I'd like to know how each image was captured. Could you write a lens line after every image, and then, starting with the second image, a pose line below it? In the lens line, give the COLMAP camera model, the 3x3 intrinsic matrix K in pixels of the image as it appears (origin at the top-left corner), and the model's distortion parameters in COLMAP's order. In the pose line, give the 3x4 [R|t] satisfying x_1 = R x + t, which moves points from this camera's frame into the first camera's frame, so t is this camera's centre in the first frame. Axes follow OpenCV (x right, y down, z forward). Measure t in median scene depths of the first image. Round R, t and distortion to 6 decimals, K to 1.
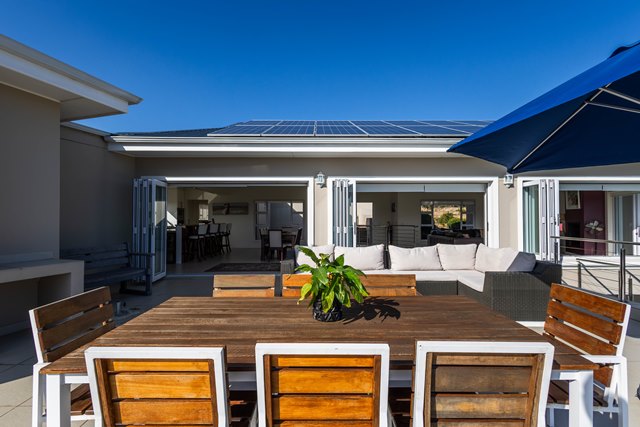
lens RADIAL K [[295.0, 0, 318.9], [0, 295.0, 215.4], [0, 0, 1]] dist [0.012409, 0.000568]
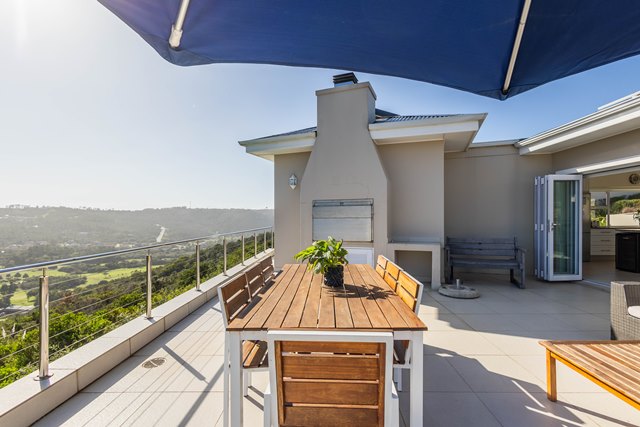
lens RADIAL K [[295.0, 0, 322.9], [0, 295.0, 218.5], [0, 0, 1]] dist [0.012409, 0.000568]
pose [[-0.012709, 0.006592, -0.999898, 0.425513], [0.017780, 0.999822, 0.006366, 0.000686], [0.999761, -0.017697, -0.012824, 0.268966]]
